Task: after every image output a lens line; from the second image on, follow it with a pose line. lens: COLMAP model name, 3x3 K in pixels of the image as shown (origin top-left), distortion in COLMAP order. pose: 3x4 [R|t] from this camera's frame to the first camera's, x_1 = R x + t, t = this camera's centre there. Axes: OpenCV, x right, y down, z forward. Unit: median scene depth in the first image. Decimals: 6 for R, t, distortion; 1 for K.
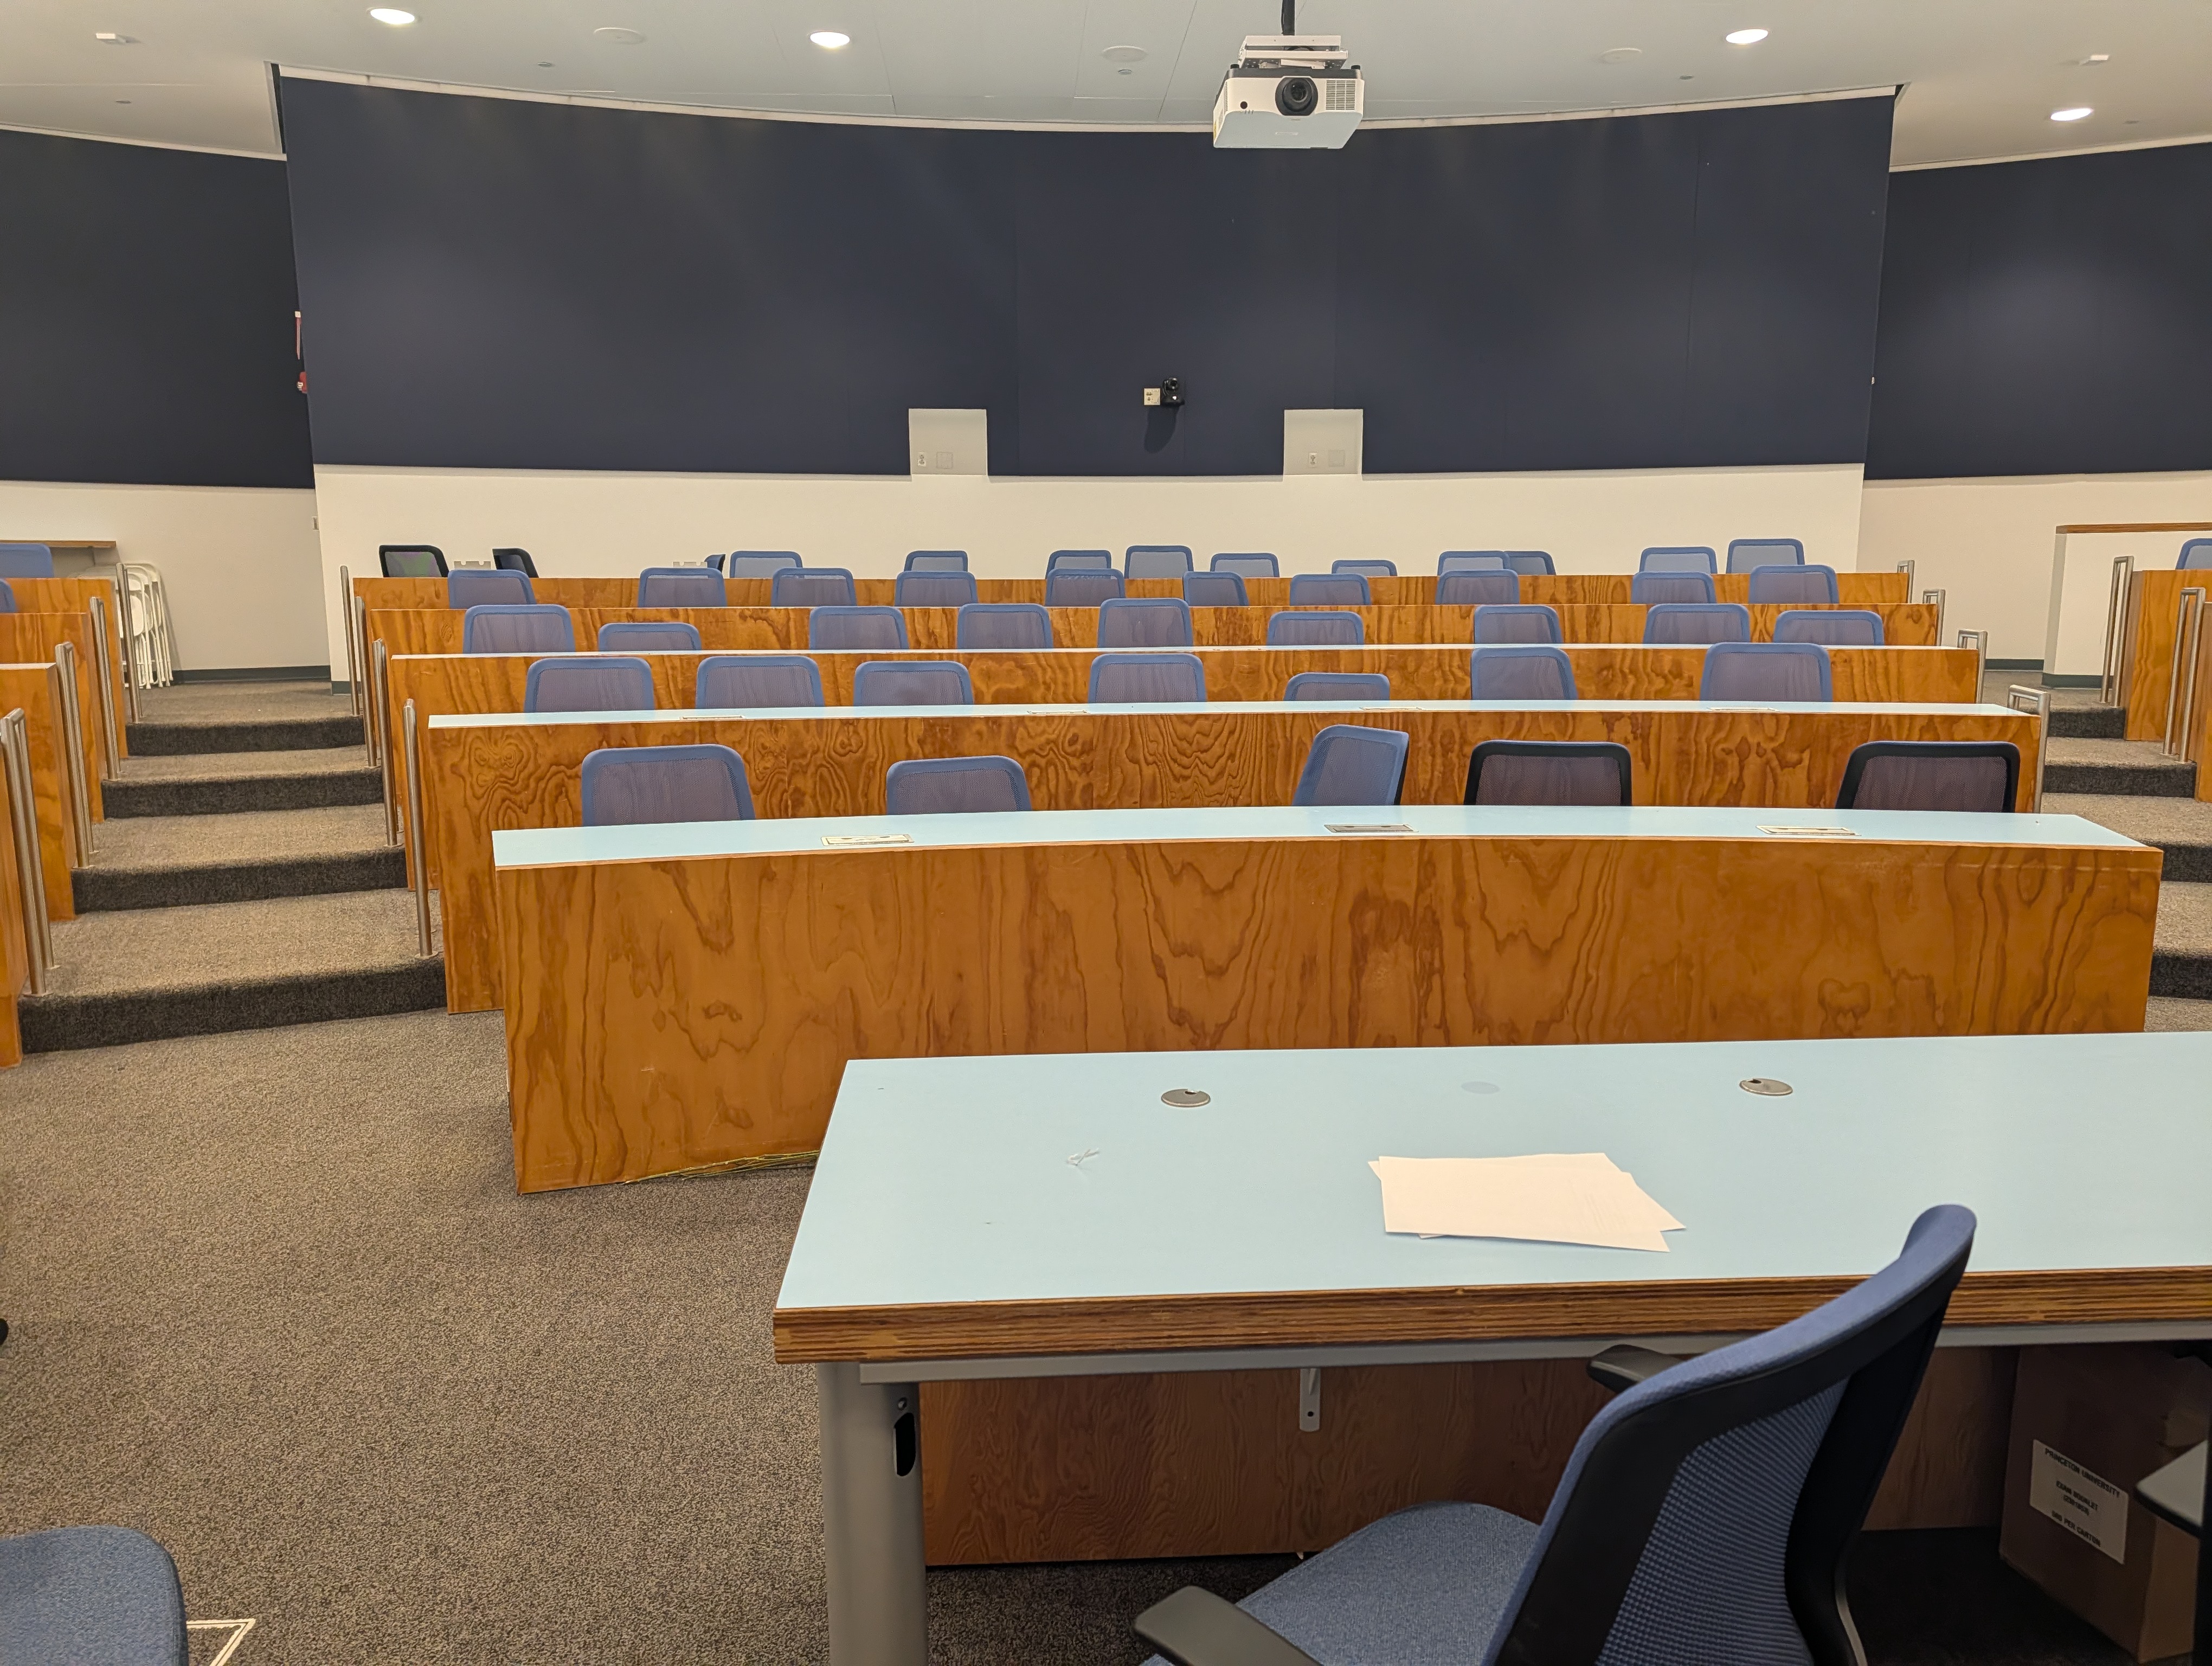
lens RADIAL K [[1563.2, 0, 1096.2], [0, 1563.2, 840.3], [0, 0, 1]] dist [0.061476, -0.038975]
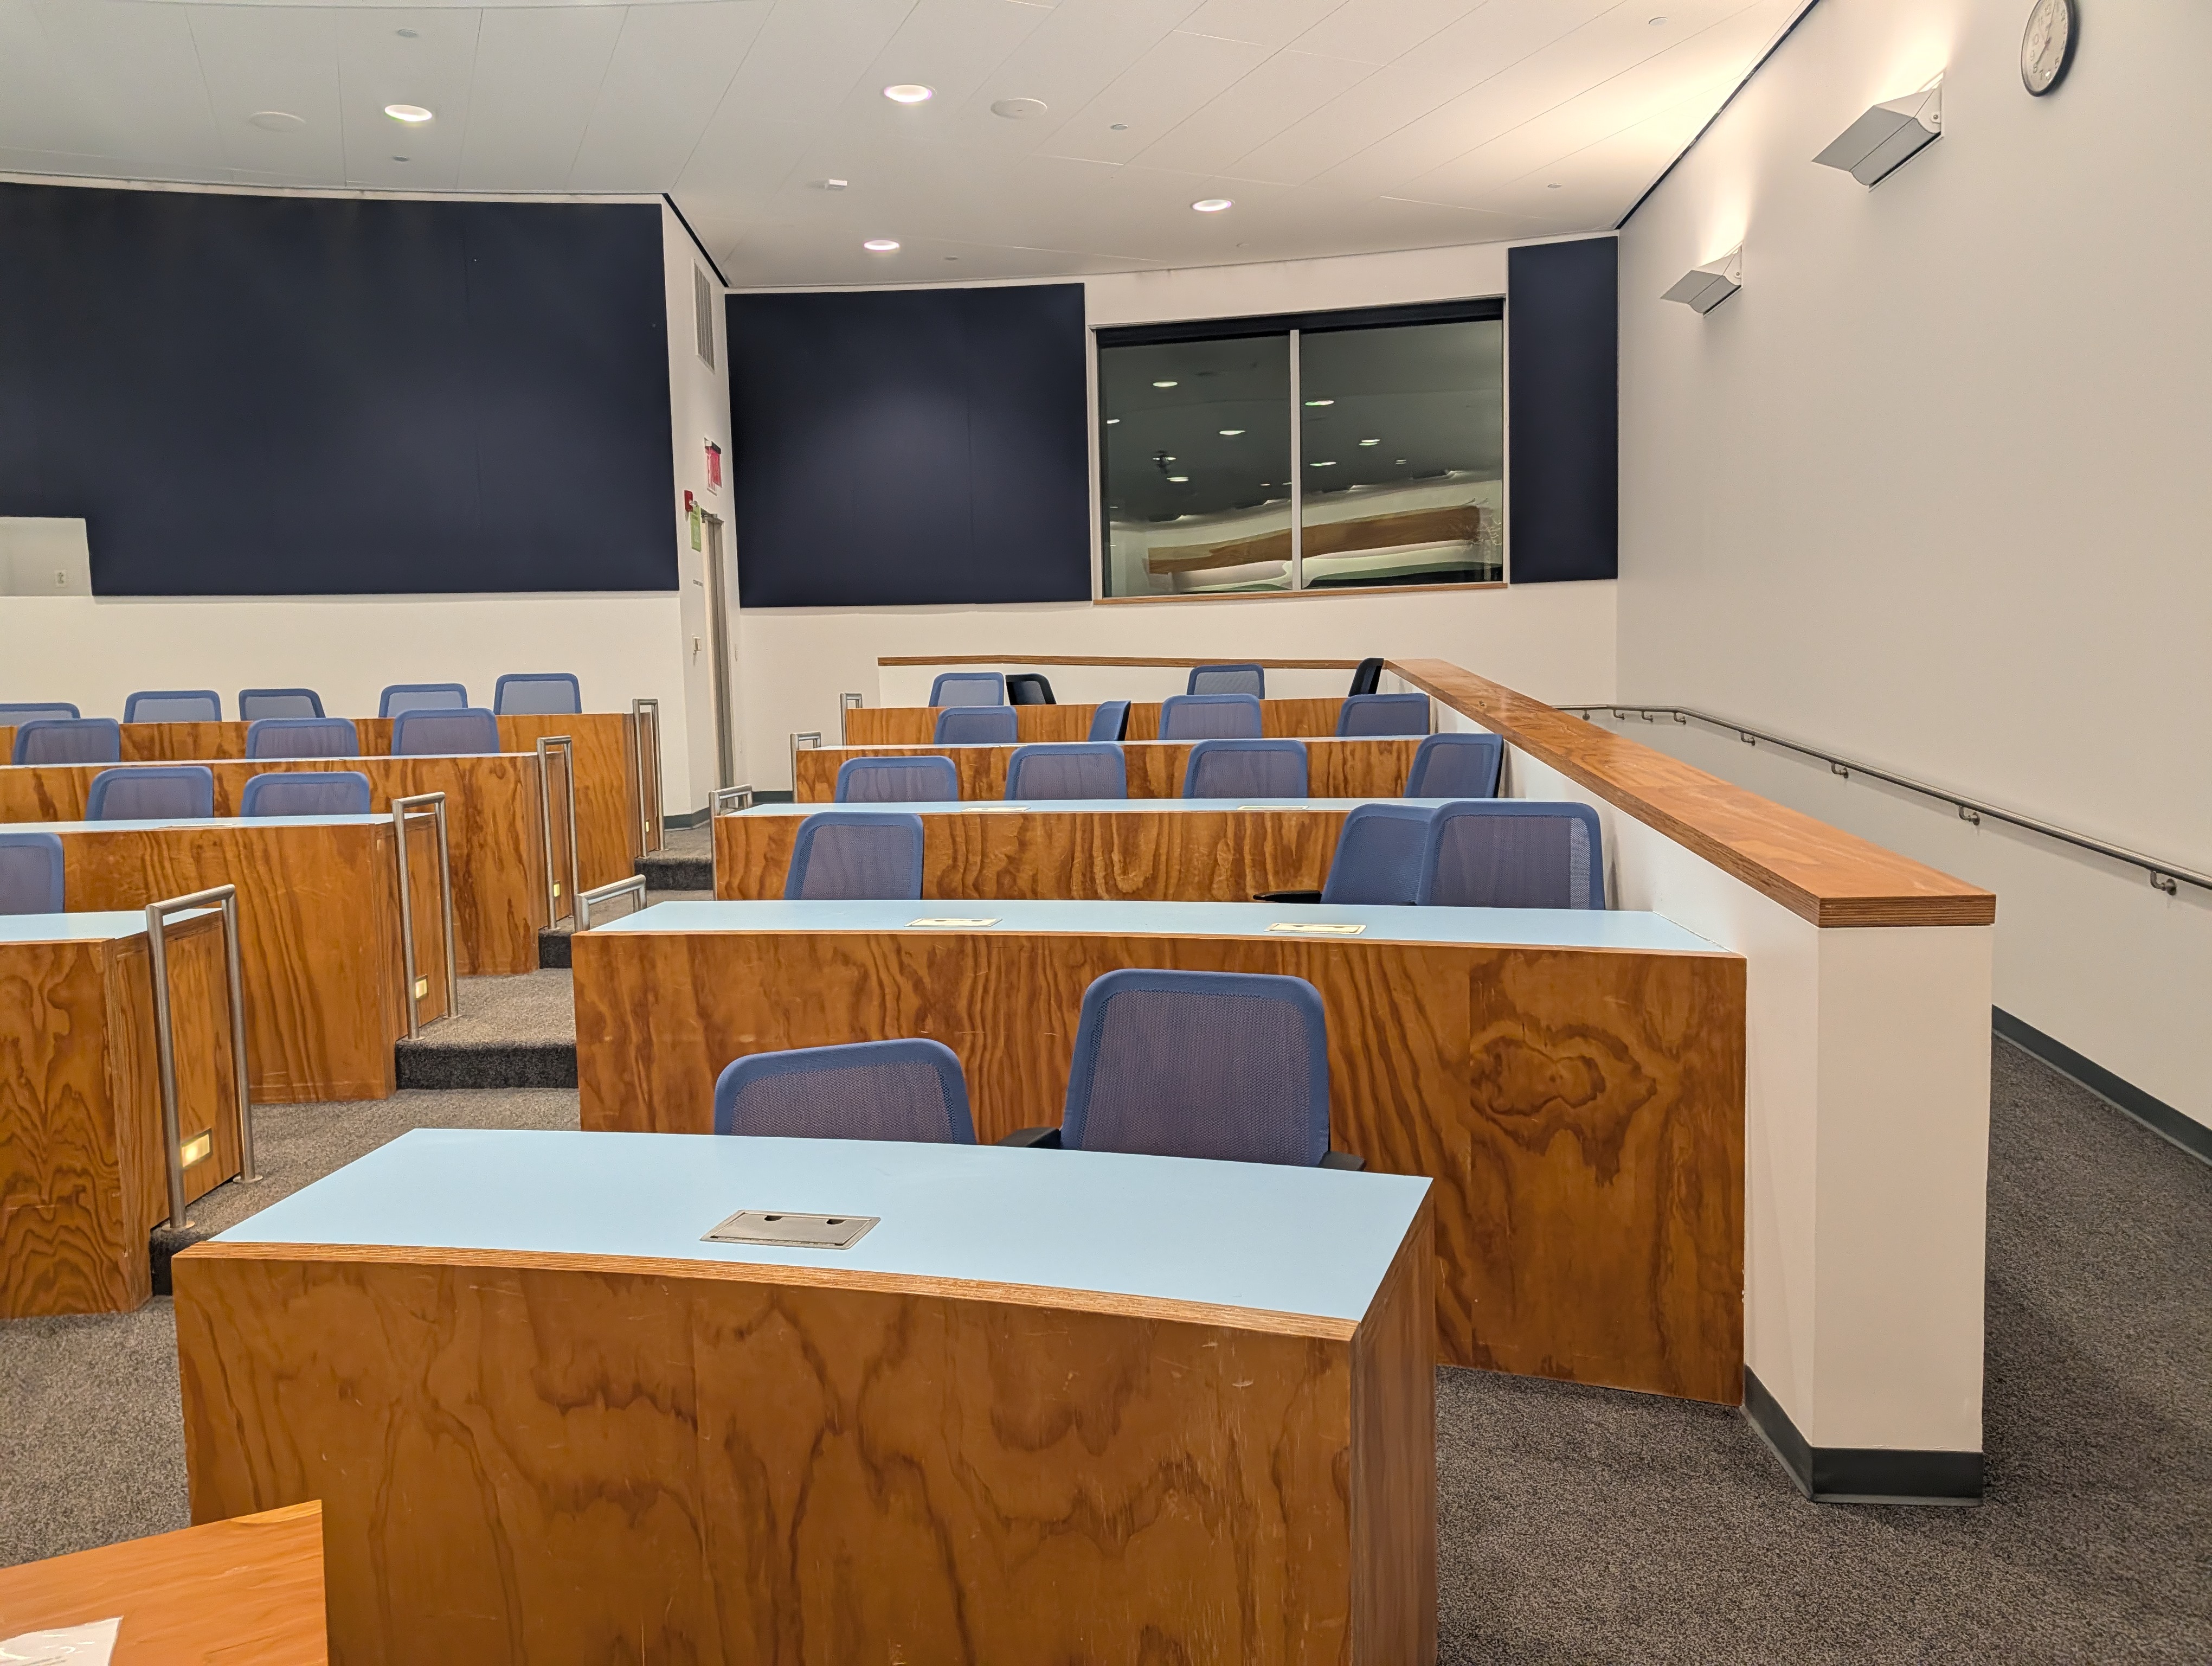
lens RADIAL K [[1574.3, 0, 1113.8], [0, 1574.3, 814.6], [0, 0, 1]] dist [0.036835, -0.047347]
pose [[0.936193, -0.045313, 0.348552, 1.068267], [0.074765, 0.994634, -0.071510, -0.067632], [-0.343441, 0.093007, 0.934557, 0.202399]]
